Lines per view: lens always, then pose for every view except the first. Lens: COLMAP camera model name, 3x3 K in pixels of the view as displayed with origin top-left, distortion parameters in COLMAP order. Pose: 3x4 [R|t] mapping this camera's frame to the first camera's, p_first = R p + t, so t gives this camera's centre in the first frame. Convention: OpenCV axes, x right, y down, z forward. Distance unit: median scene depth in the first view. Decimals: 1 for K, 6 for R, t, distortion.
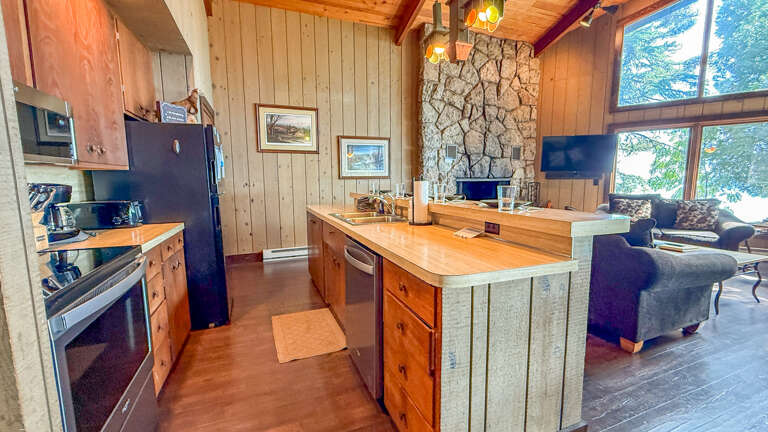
lens RADIAL K [[317.4, 0, 381.4], [0, 317.4, 217.2], [0, 0, 1]] dist [0.000110, -0.000353]
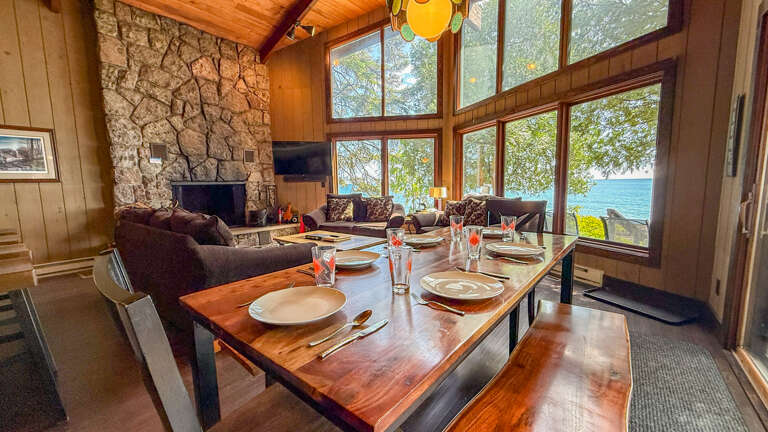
lens RADIAL K [[306.4, 0, 382.3], [0, 306.4, 216.8], [0, 0, 1]] dist [0.000697, -0.000136]
pose [[0.865615, -0.061948, 0.496864, 0.338757], [0.070805, 0.997490, 0.001013, 0.018114], [-0.495679, 0.034303, 0.867828, -0.038201]]
